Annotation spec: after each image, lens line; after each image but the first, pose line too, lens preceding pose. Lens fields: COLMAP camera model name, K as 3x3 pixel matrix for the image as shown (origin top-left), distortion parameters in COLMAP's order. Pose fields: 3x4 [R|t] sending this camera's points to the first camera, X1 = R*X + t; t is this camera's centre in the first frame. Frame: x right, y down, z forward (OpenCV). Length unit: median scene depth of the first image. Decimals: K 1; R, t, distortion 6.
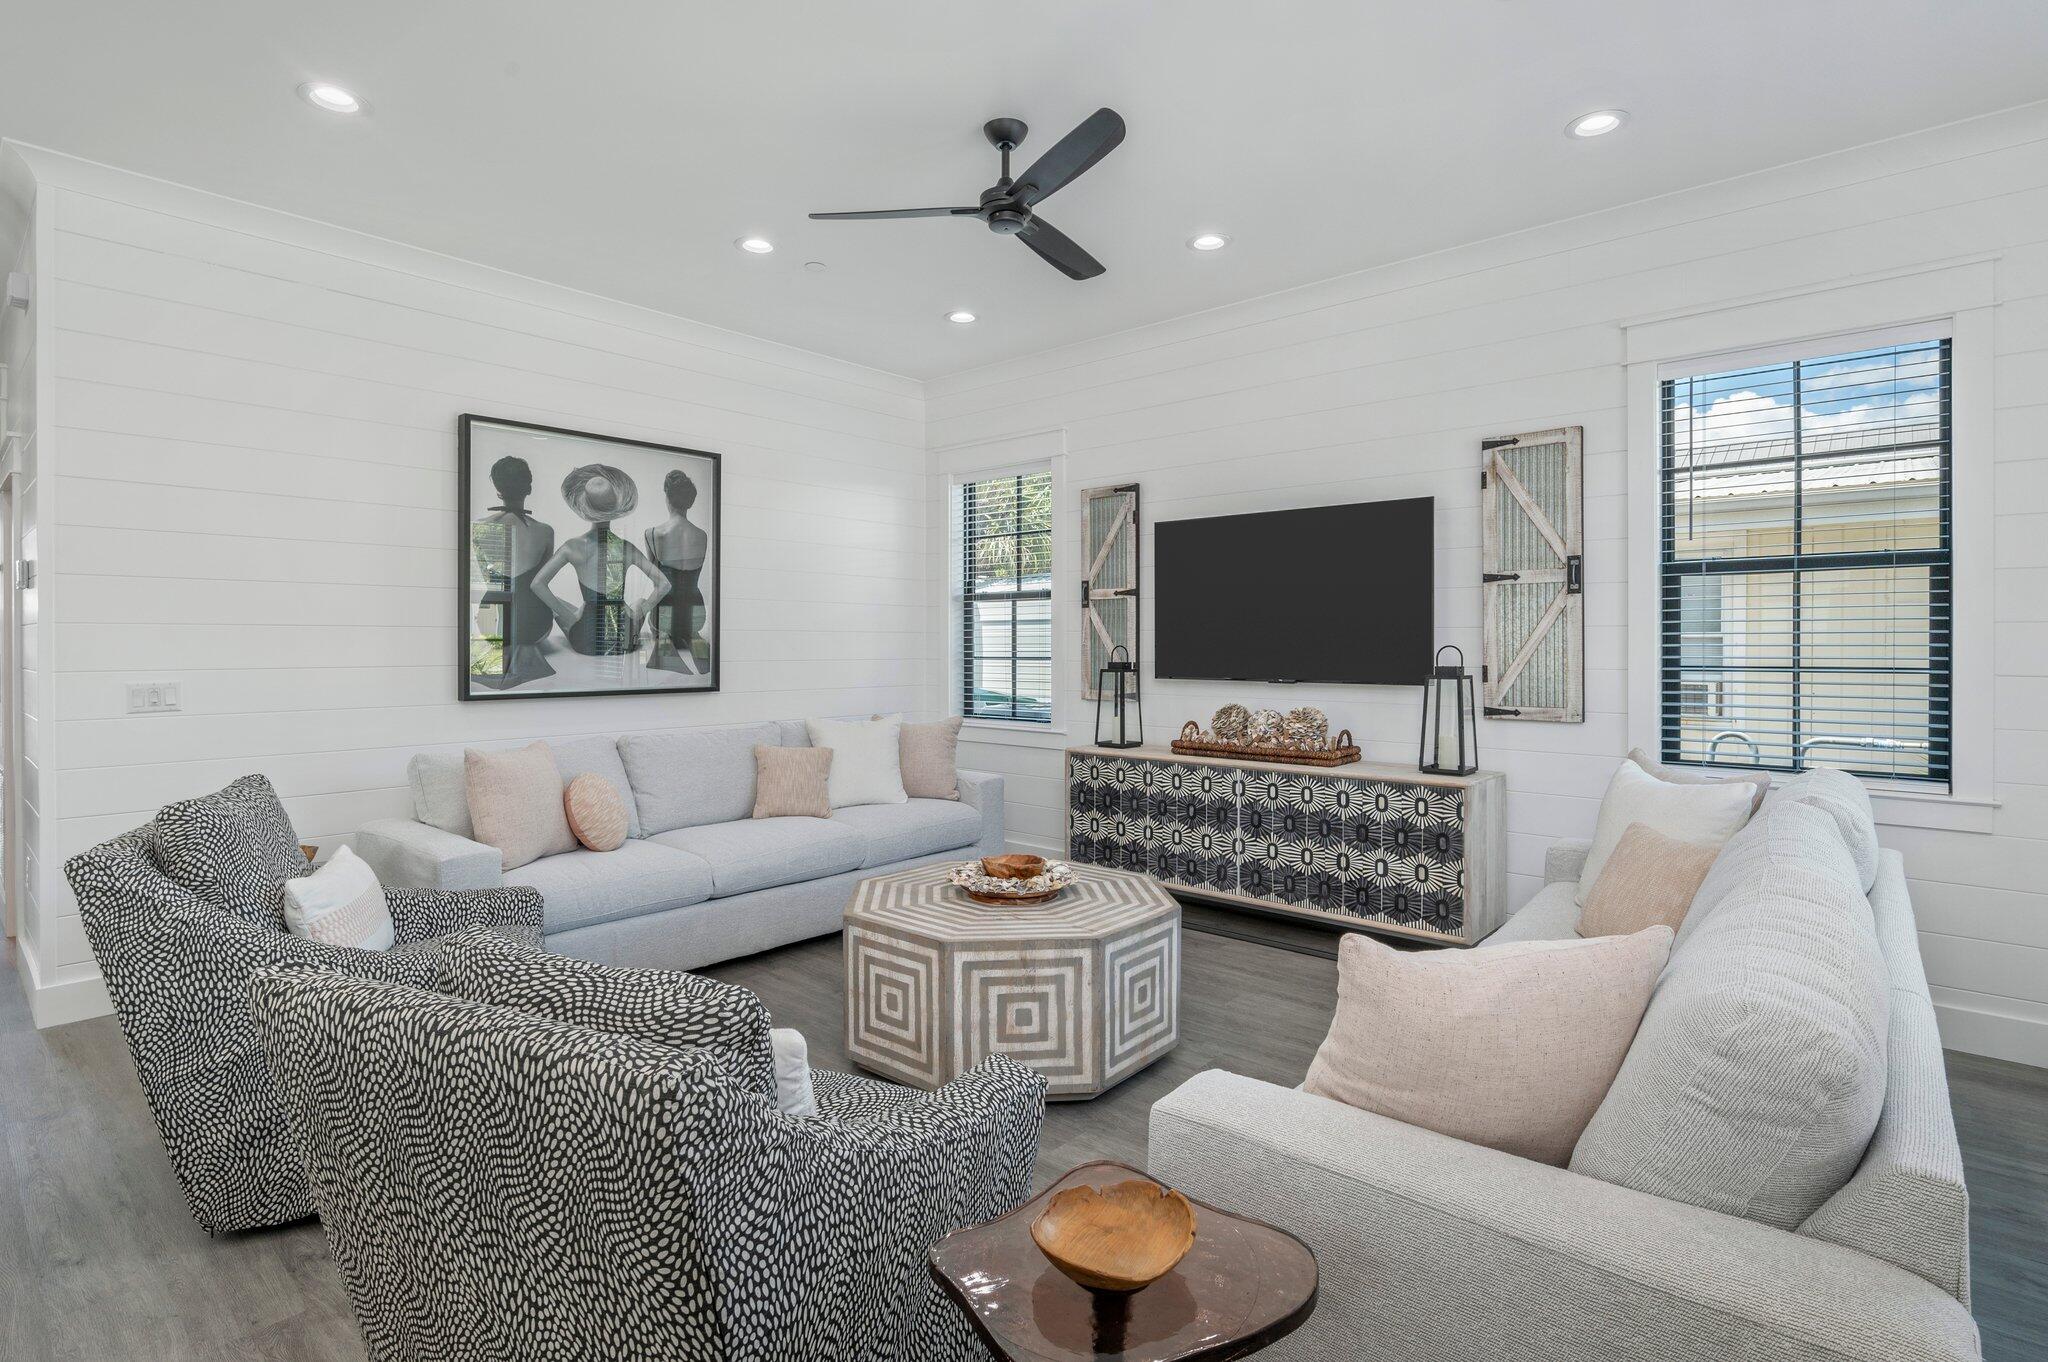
lens RADIAL K [[993.1, 0, 977.4], [0, 993.1, 656.9], [0, 0, 1]] dist [0.002179, 0.000546]
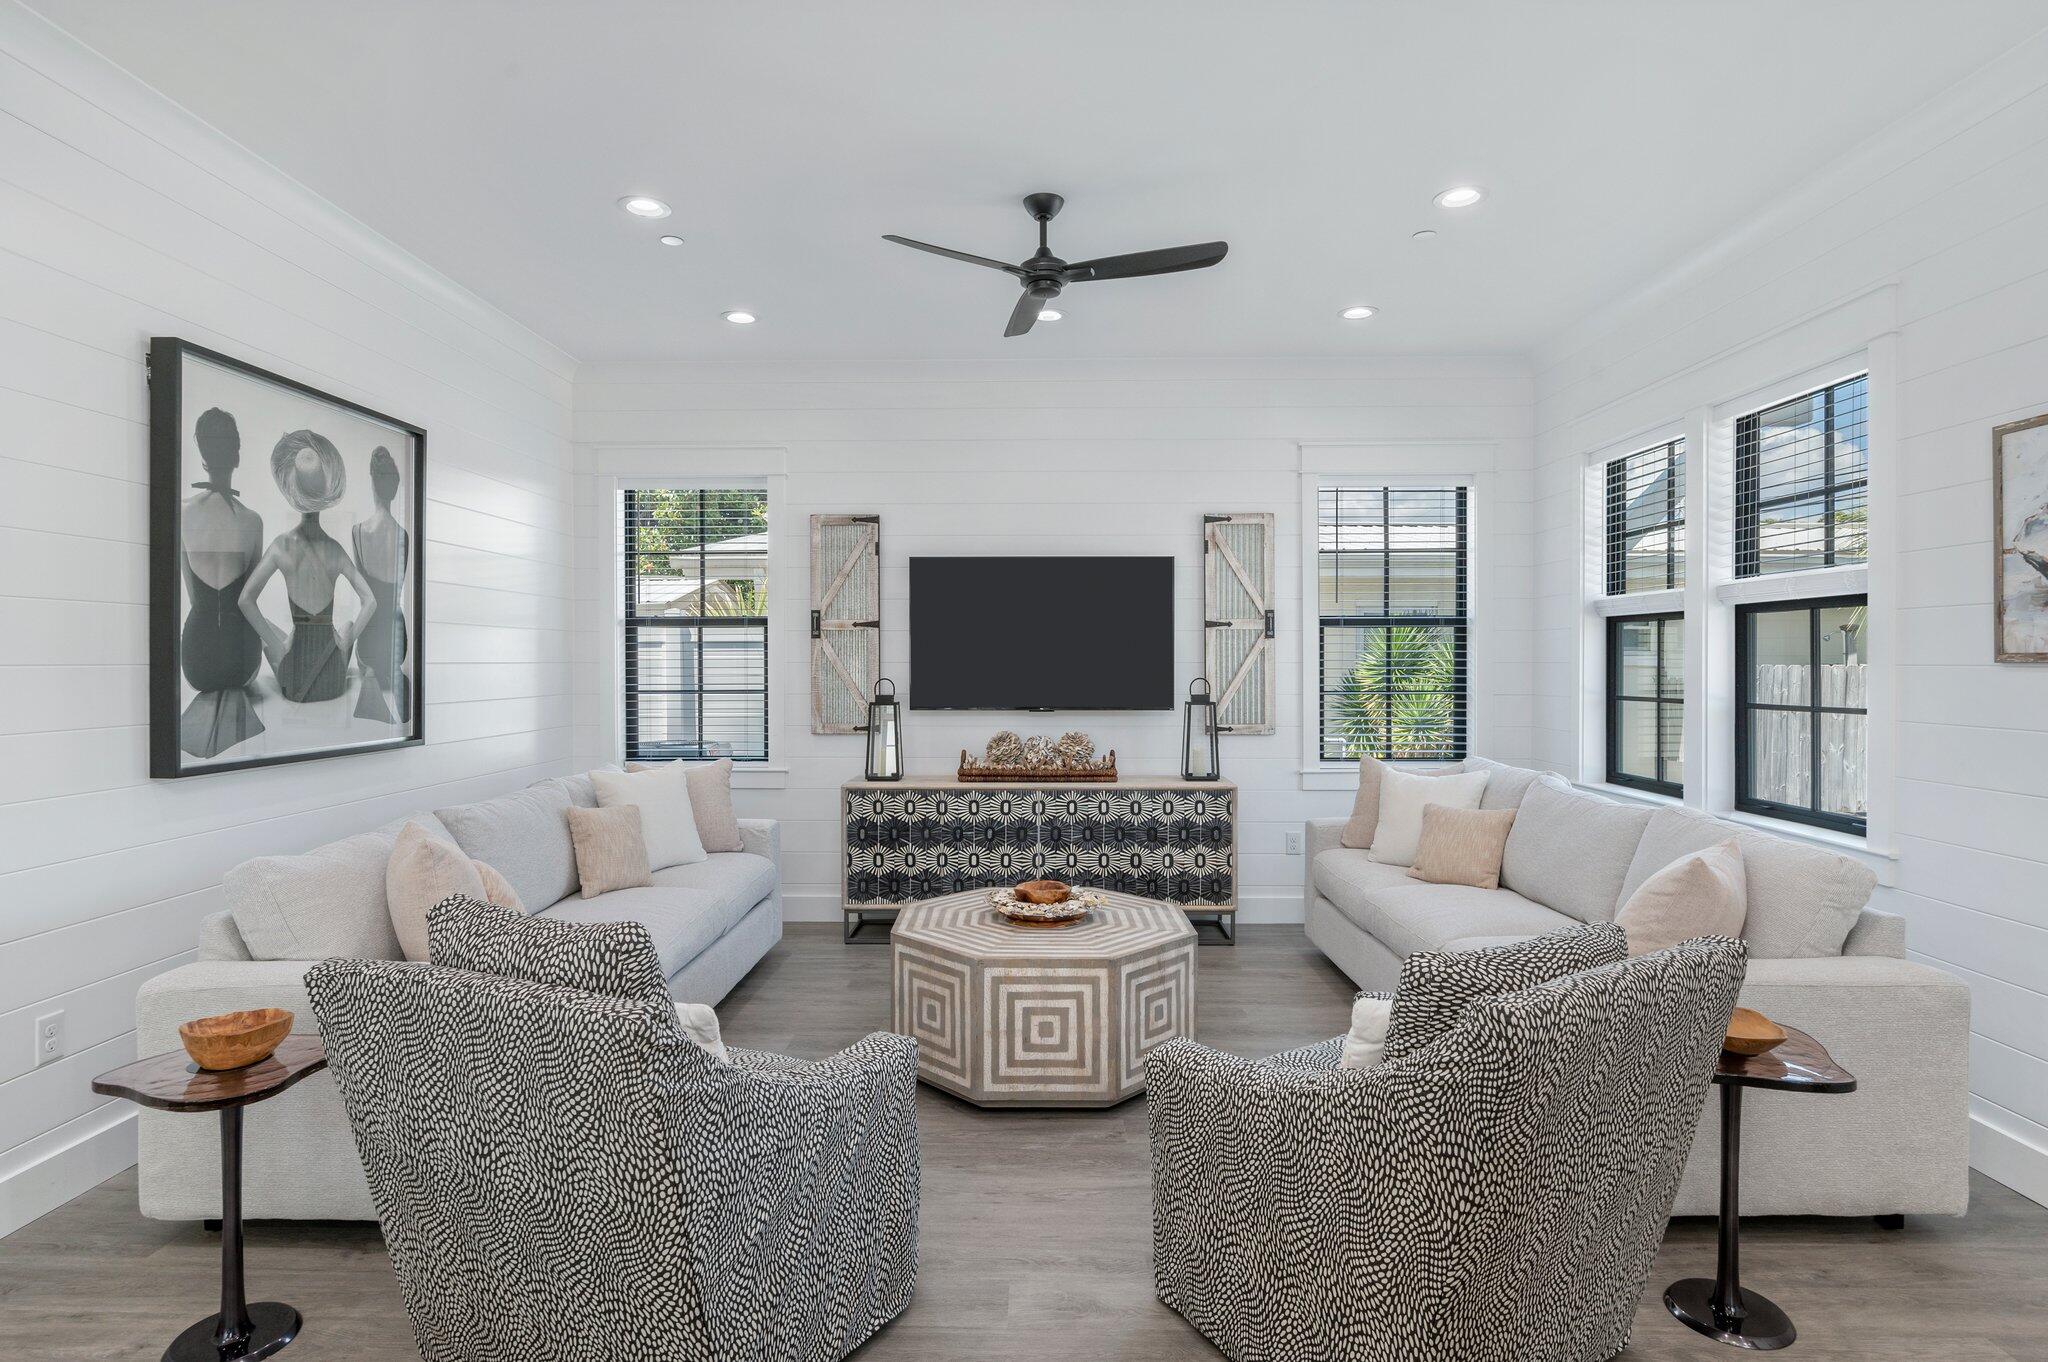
lens RADIAL K [[1092.0, 0, 1024.0], [0, 1092.0, 681.0], [0, 0, 1]] dist [-0.000569, -0.000048]
pose [[0.758656, -0.012878, 0.651364, -0.523155], [0.009228, 0.999917, 0.009021, -0.019503], [-0.651426, -0.000833, 0.758712, 0.086159]]
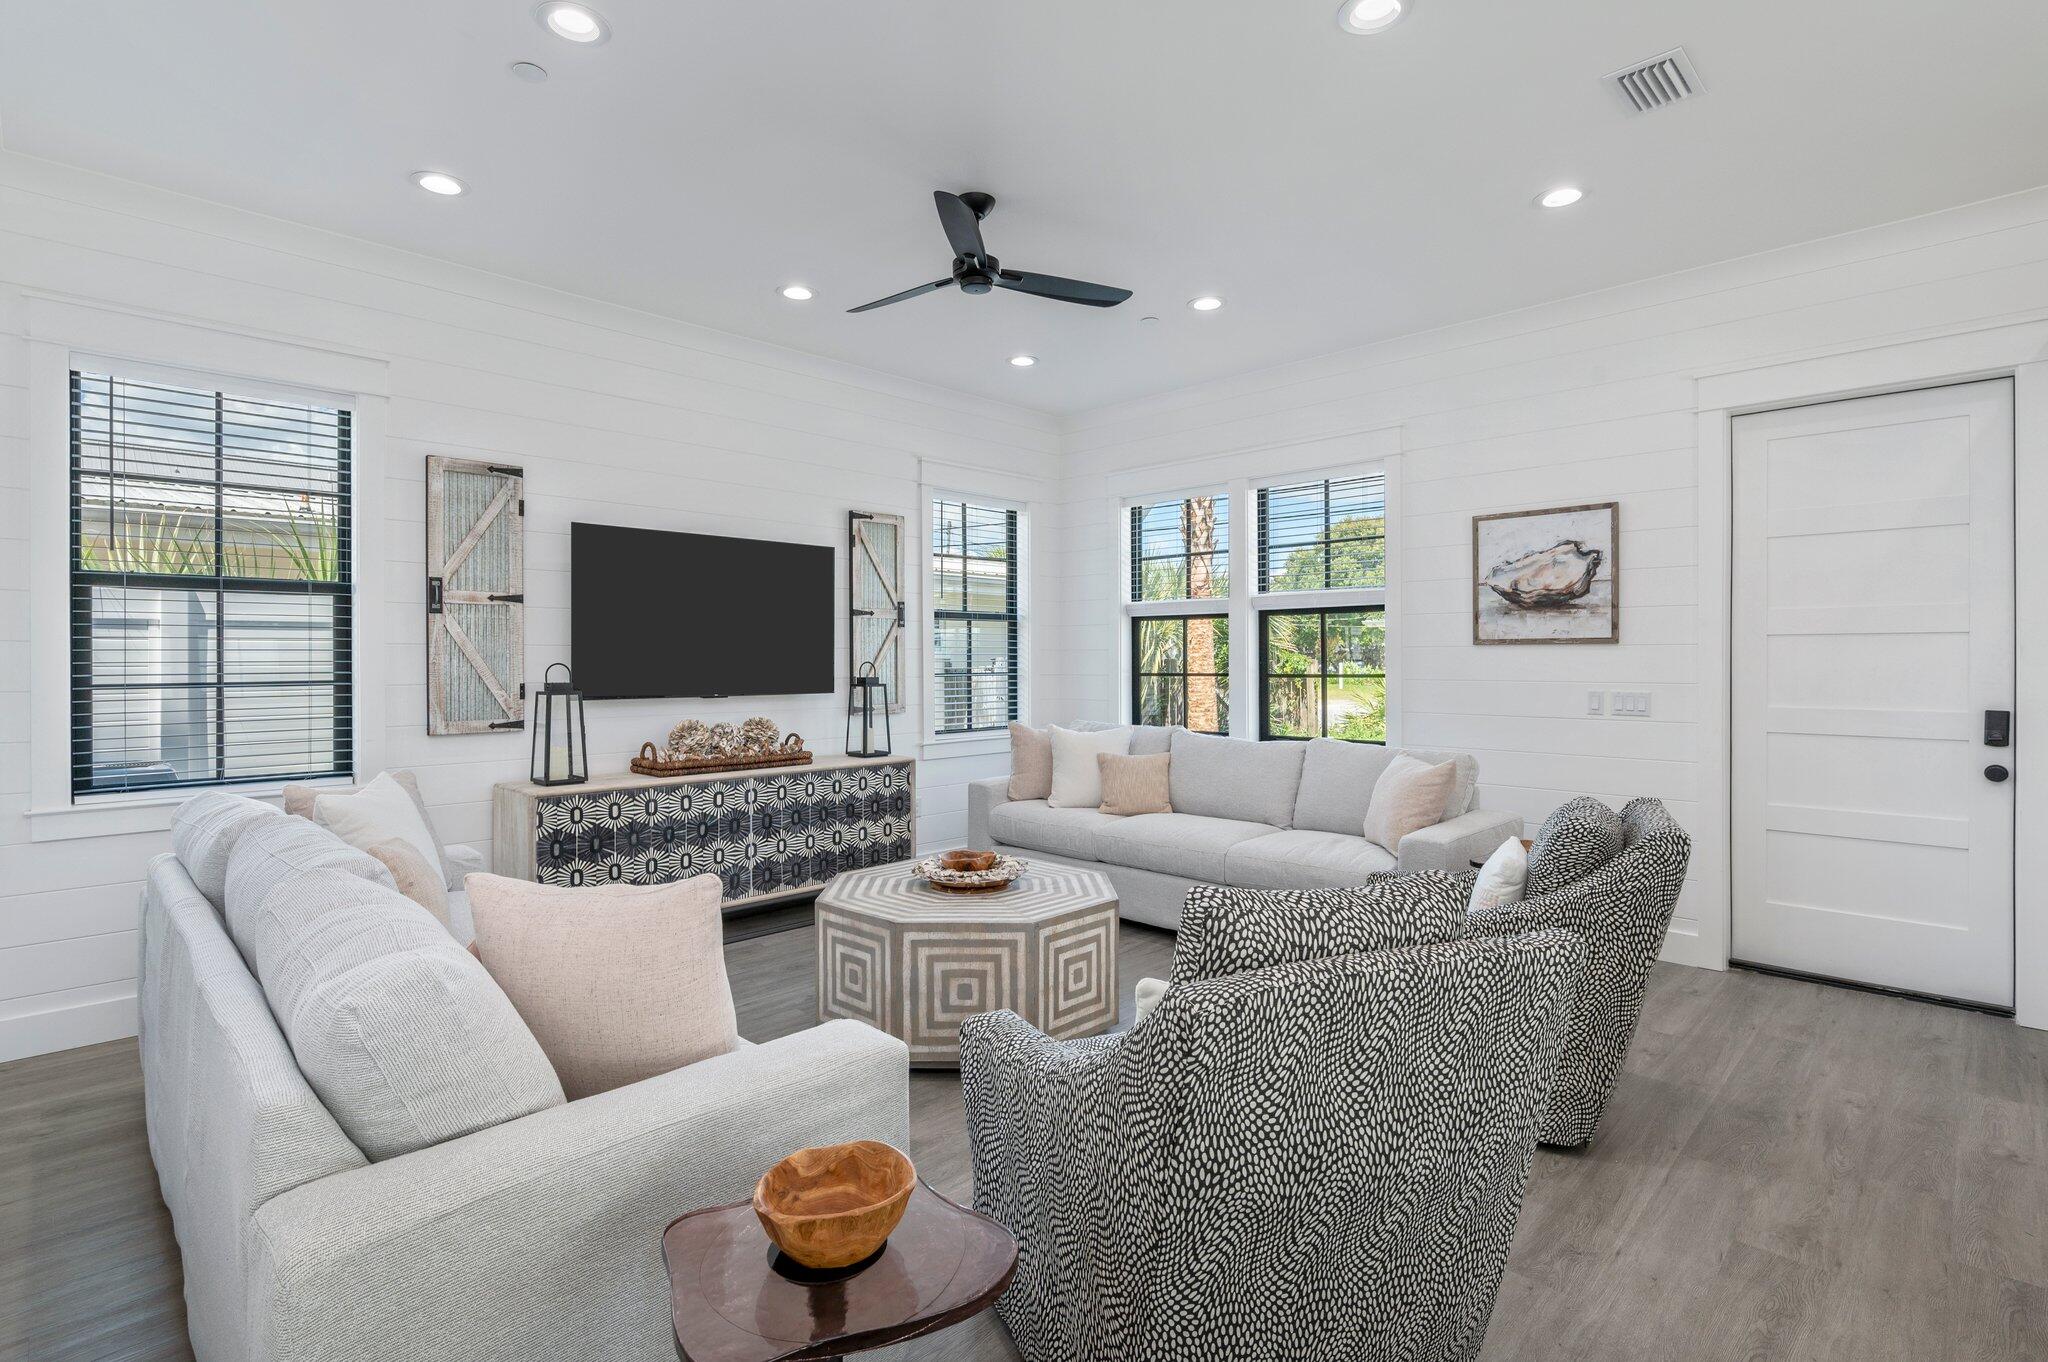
lens RADIAL K [[980.3, 0, 1029.0], [0, 980.3, 672.1], [0, 0, 1]] dist [-0.006362, 0.000588]
pose [[0.044840, -0.012605, 0.998915, -0.749601], [0.014134, 0.999828, 0.011982, -0.009299], [-0.998894, 0.013581, 0.045010, 0.633438]]
